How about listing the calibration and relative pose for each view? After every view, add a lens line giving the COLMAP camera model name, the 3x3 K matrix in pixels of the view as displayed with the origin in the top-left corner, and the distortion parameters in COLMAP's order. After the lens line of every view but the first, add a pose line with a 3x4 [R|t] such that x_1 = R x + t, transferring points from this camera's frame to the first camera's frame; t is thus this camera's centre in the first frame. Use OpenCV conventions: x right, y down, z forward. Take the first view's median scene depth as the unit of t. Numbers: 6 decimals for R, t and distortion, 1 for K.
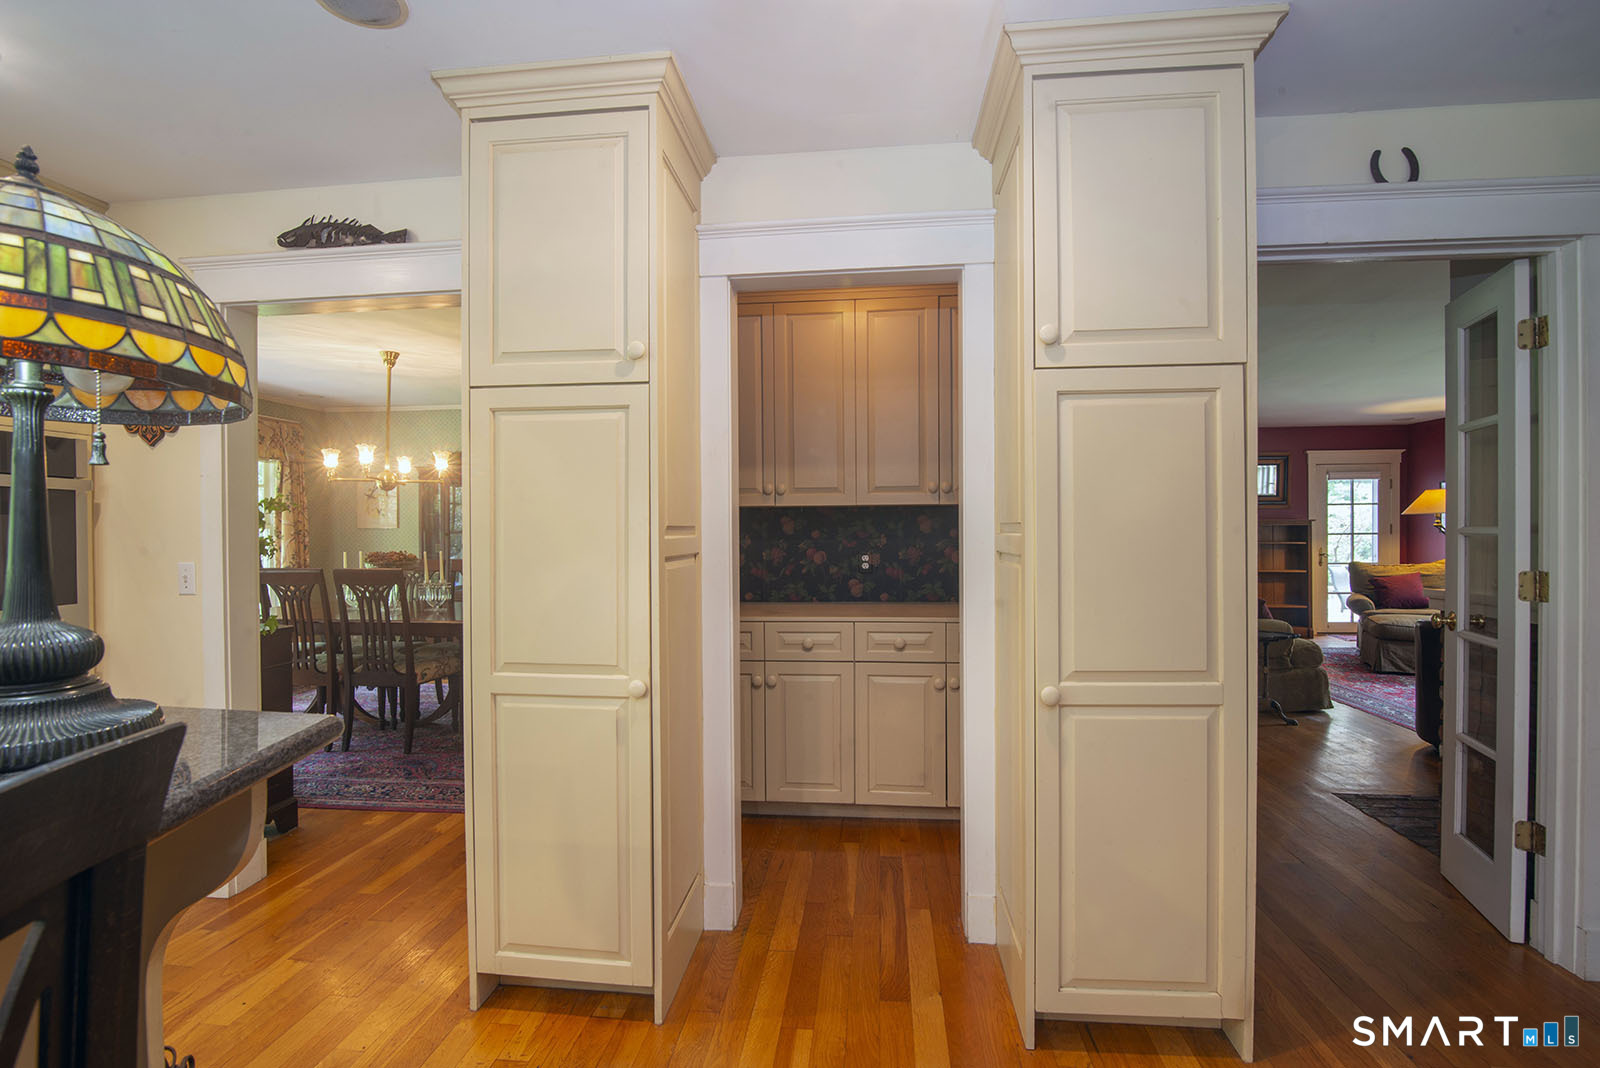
lens RADIAL K [[726.9, 0, 796.6], [0, 726.9, 537.3], [0, 0, 1]] dist [-0.011488, -0.000007]
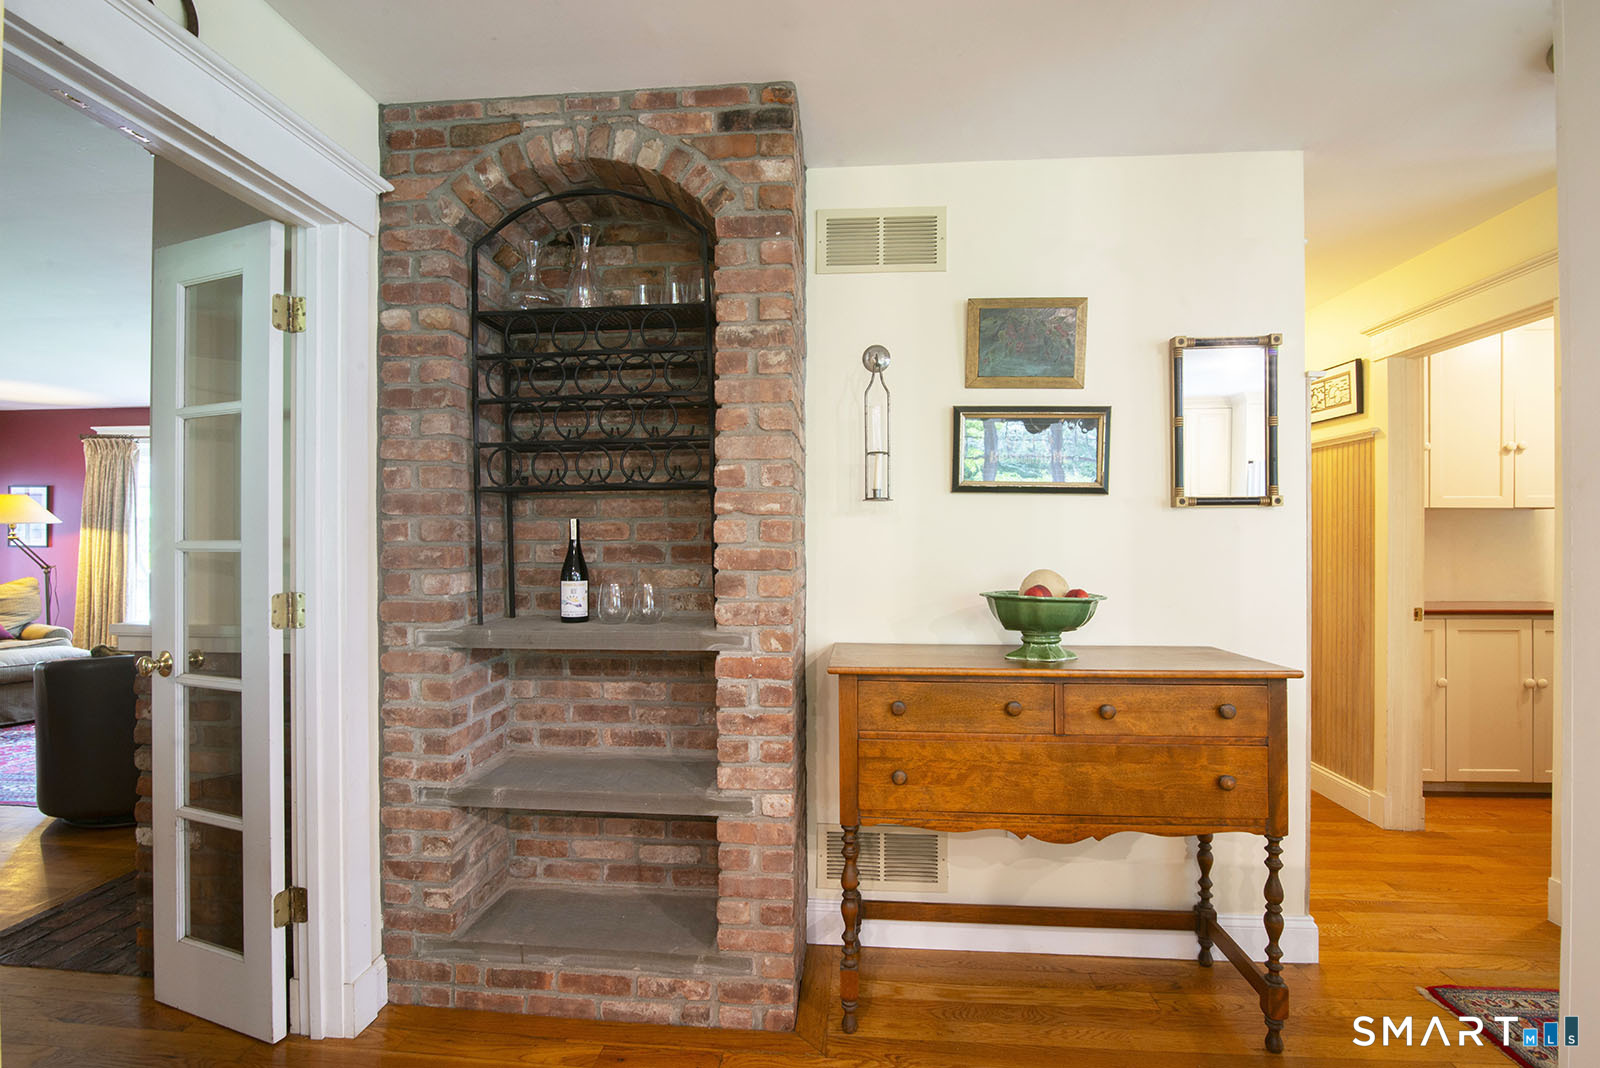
lens RADIAL K [[726.9, 0, 796.6], [0, 726.9, 537.3], [0, 0, 1]] dist [-0.011488, -0.000007]
pose [[-0.019173, 0.004520, 0.999806, 0.157527], [0.011568, 0.999924, -0.004299, -0.008066], [-0.999749, 0.011484, -0.019223, 0.409062]]
